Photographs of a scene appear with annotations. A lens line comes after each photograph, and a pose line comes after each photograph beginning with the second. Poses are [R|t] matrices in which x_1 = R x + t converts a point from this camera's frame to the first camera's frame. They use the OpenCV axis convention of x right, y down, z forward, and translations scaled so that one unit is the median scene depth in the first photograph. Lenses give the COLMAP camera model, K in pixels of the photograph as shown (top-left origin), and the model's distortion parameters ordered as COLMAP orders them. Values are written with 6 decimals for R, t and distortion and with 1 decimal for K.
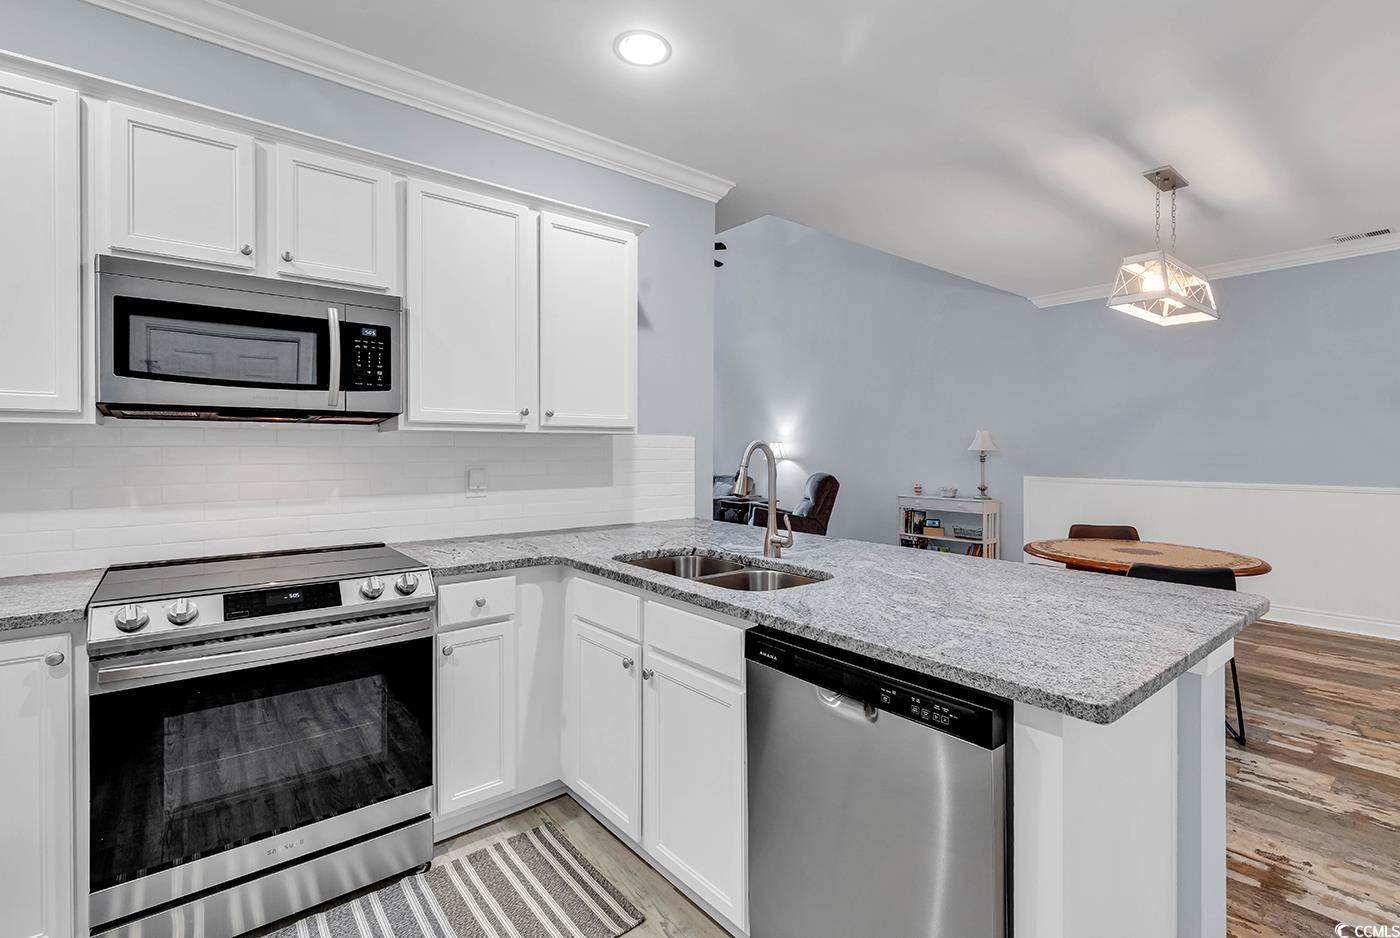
lens RADIAL K [[649.5, 0, 760.0], [0, 649.5, 451.2], [0, 0, 1]] dist [0.002251, 0.000373]
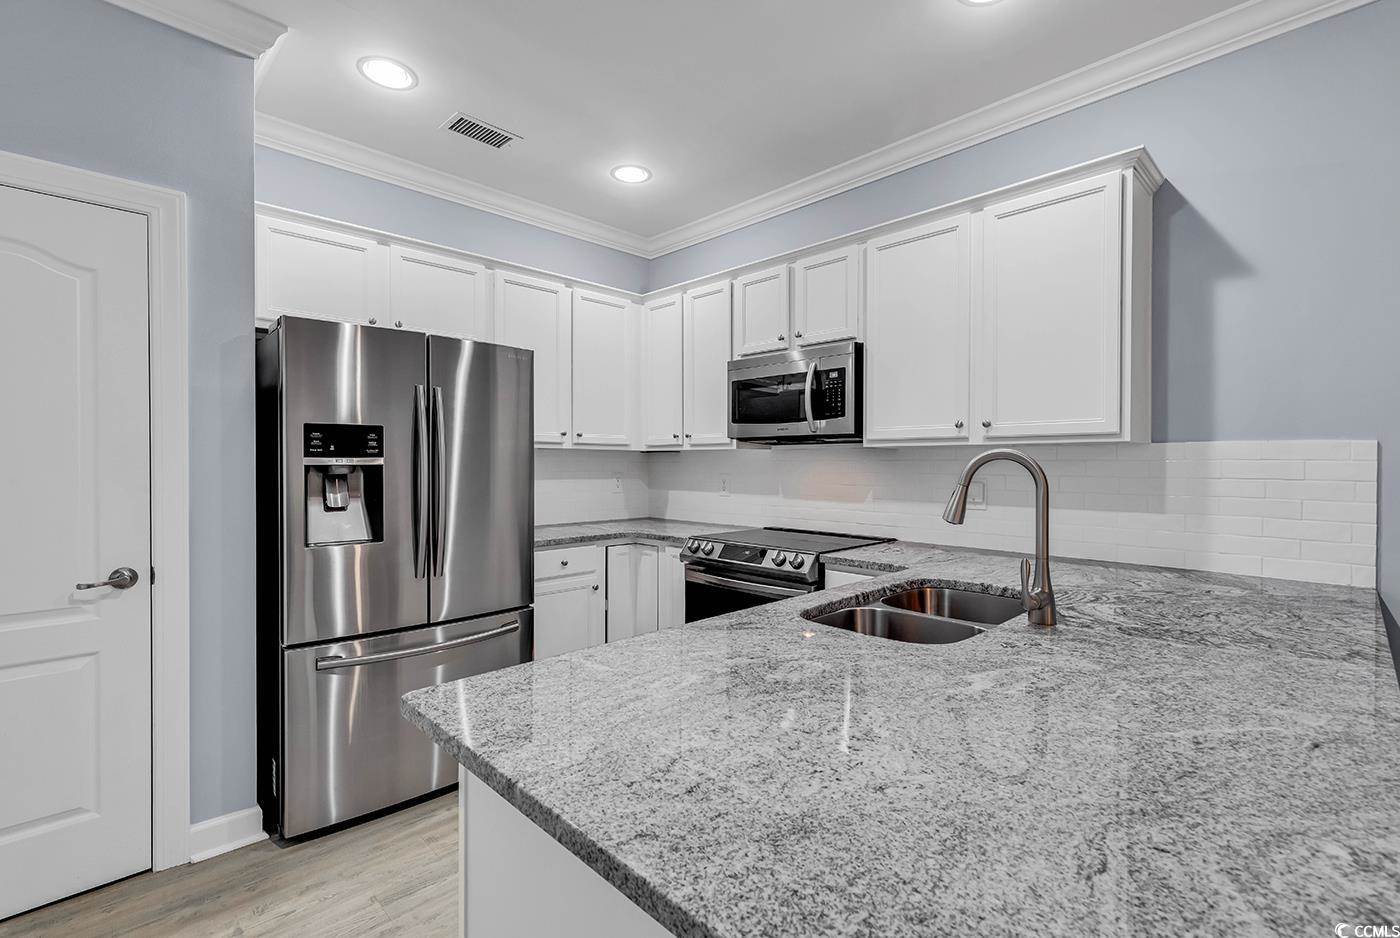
lens RADIAL K [[655.9, 0, 671.5], [0, 655.9, 467.5], [0, 0, 1]] dist [0.002084, 0.000357]
pose [[0.000427, 0.006982, -0.999976, 0.670714], [-0.006180, 0.999957, 0.006980, 0.000783], [0.999981, 0.006177, 0.000470, 0.597638]]
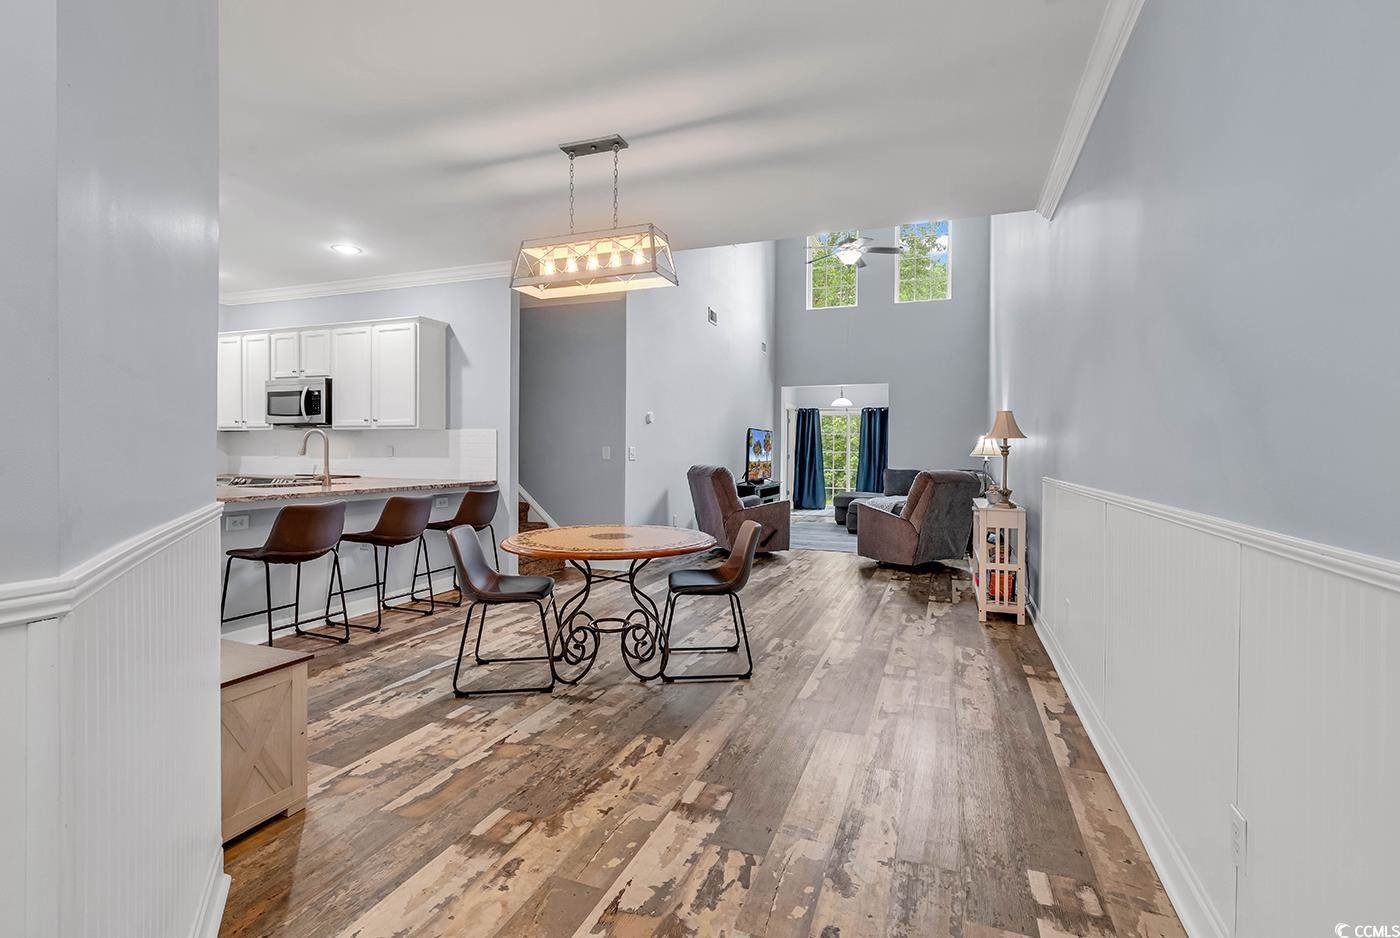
lens RADIAL K [[701.1, 0, 757.0], [0, 701.1, 460.1], [0, 0, 1]] dist [0.000273, 0.000049]
pose [[0.469933, 0.009714, -0.882649, 2.528305], [-0.009345, 0.999938, 0.006029, 0.053408], [0.882653, 0.005415, 0.469994, 1.118148]]
